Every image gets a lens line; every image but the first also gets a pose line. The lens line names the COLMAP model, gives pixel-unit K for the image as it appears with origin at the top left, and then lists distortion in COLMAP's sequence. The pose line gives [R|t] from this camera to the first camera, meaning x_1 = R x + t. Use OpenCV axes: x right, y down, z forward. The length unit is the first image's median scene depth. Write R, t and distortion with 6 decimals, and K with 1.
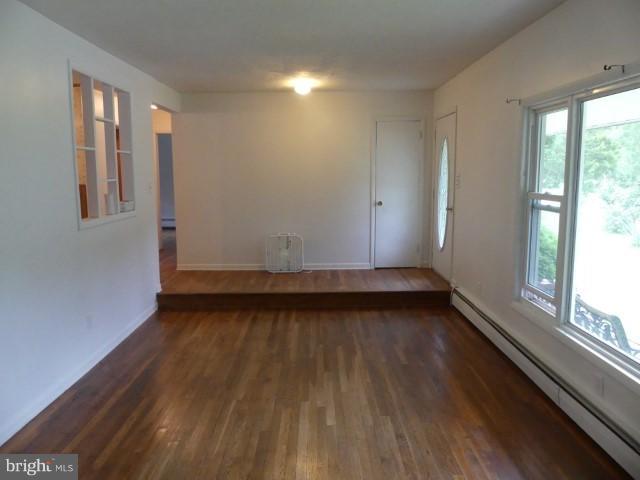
lens RADIAL K [[479.1, 0, 321.5], [0, 479.1, 236.7], [0, 0, 1]] dist [-0.023363, 0.011534]
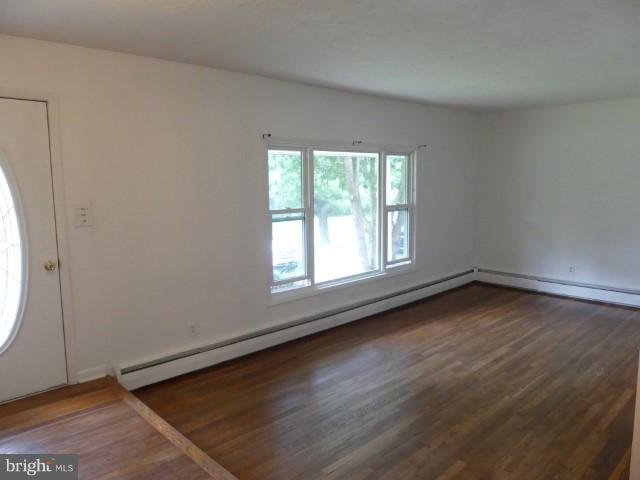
lens RADIAL K [[479.1, 0, 319.3], [0, 479.1, 241.6], [0, 0, 1]] dist [-0.023363, 0.011534]
pose [[-0.676367, -0.085456, 0.731591, -0.647277], [0.116092, 0.968464, 0.220453, -0.305122], [-0.727359, 0.234039, -0.645116, 1.919183]]
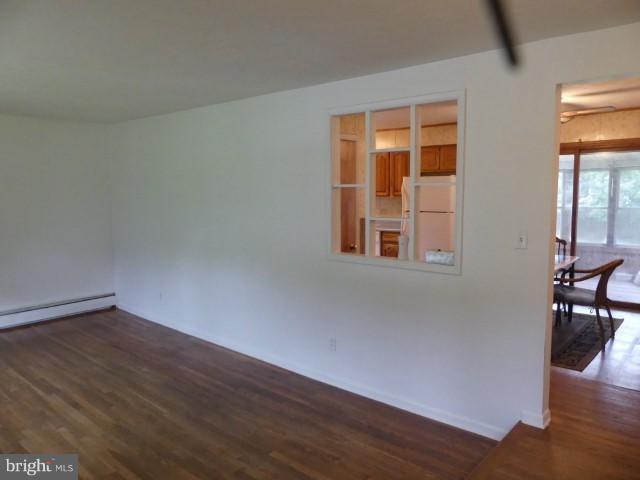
lens RADIAL K [[479.1, 0, 321.1], [0, 479.1, 240.3], [0, 0, 1]] dist [-0.023363, 0.011534]
pose [[-0.659219, 0.080143, -0.747668, 0.375893], [-0.101772, 0.975646, 0.194313, -0.300283], [0.745032, 0.204187, -0.635008, 1.852023]]
